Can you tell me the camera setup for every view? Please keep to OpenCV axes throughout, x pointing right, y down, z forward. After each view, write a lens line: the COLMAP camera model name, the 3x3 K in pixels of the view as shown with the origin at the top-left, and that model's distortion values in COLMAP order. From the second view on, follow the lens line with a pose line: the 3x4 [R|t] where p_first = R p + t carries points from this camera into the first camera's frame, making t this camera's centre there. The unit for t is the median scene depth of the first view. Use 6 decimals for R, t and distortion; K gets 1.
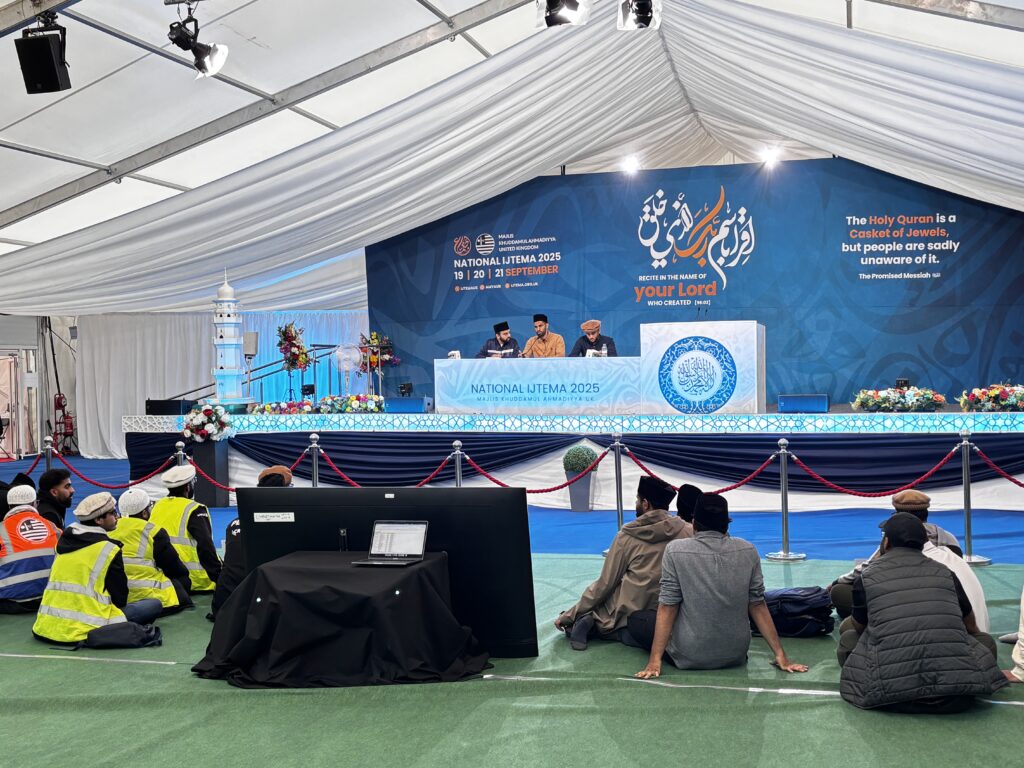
lens RADIAL K [[1217.6, 0, 497.9], [0, 1217.6, 406.6], [0, 0, 1]] dist [0.183193, -0.611951]
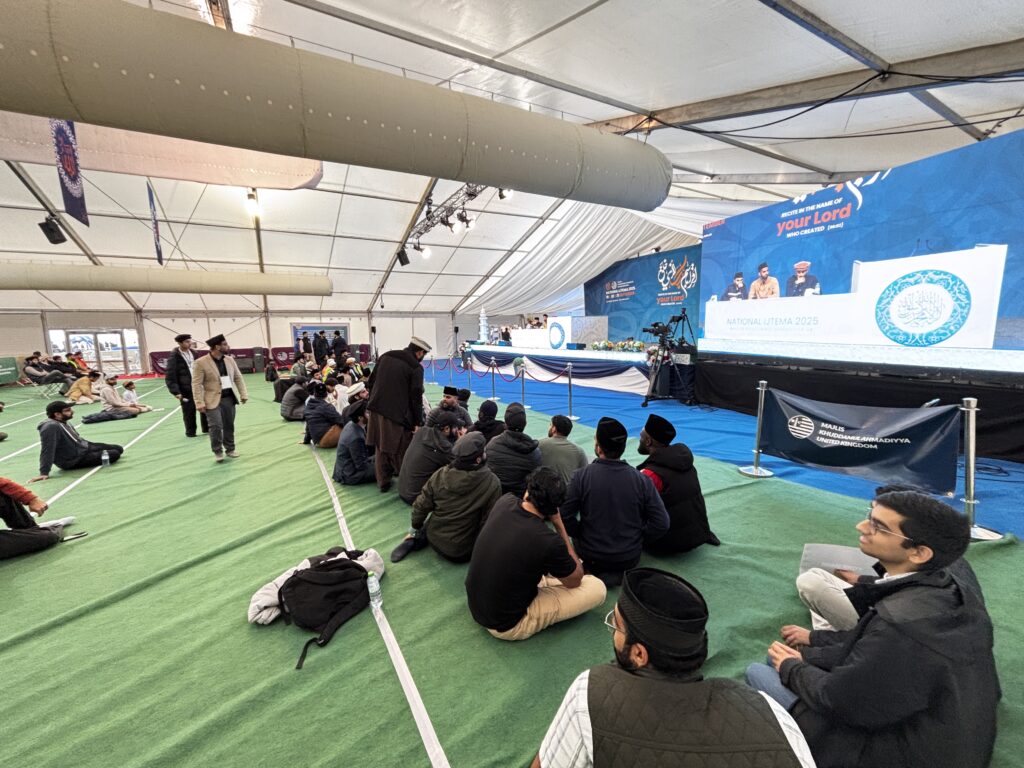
lens RADIAL K [[416.7, 0, 512.0], [0, 416.7, 384.0], [0, 0, 1]] dist [0.001577, 0.000171]
pose [[0.724877, 0.083276, -0.683826, 0.571165], [-0.008058, 0.993624, 0.112460, -0.015667], [0.688831, -0.076010, 0.720926, 0.150674]]
